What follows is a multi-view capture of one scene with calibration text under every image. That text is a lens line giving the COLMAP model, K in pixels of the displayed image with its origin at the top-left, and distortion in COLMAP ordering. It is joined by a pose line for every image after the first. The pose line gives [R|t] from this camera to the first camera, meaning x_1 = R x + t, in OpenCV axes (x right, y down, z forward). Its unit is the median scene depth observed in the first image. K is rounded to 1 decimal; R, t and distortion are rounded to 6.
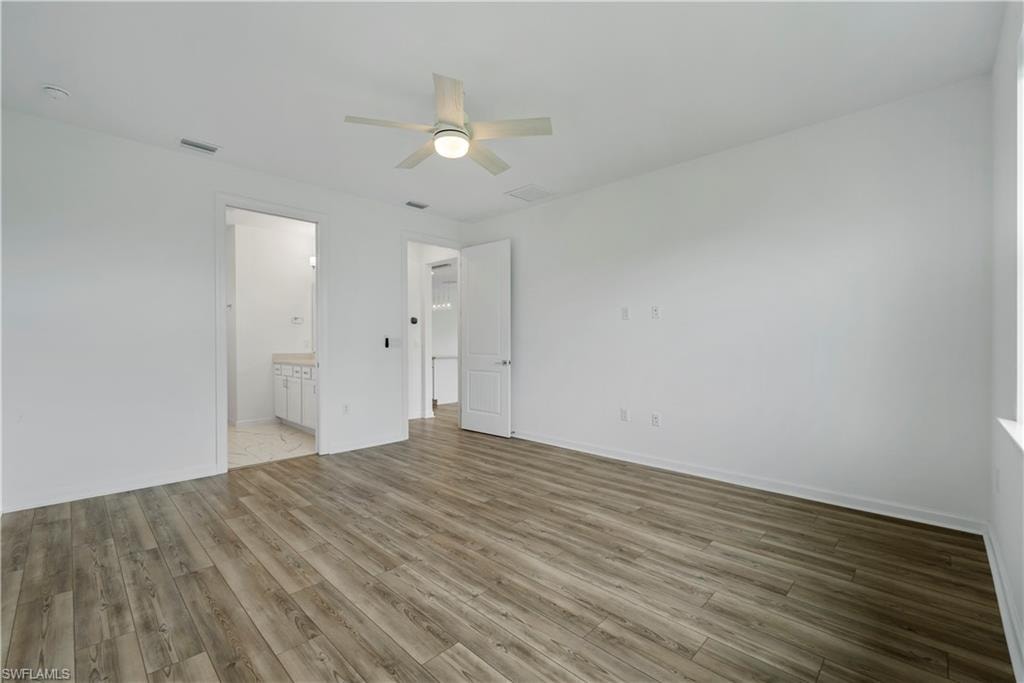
lens RADIAL K [[433.0, 0, 510.8], [0, 433.0, 340.5], [0, 0, 1]] dist [-0.012287, 0.001177]
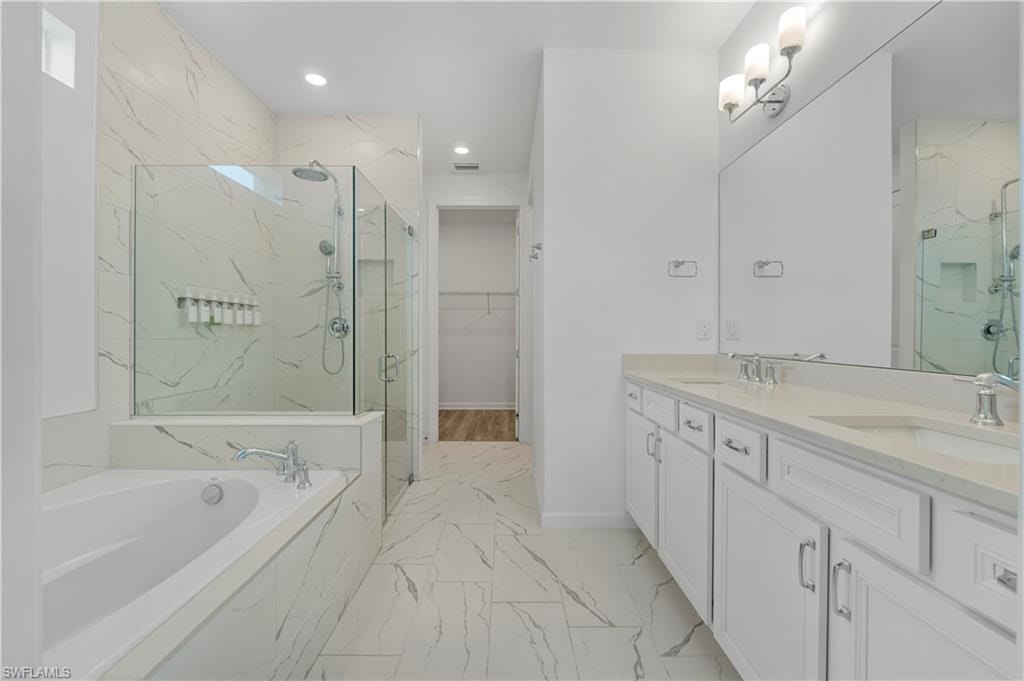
lens RADIAL K [[433.0, 0, 509.3], [0, 433.0, 338.0], [0, 0, 1]] dist [-0.012287, 0.001177]
pose [[0.704414, 0.008868, -0.709734, -0.362768], [-0.000152, 0.999924, 0.012343, 0.011012], [0.709789, -0.008587, 0.704362, 0.683465]]
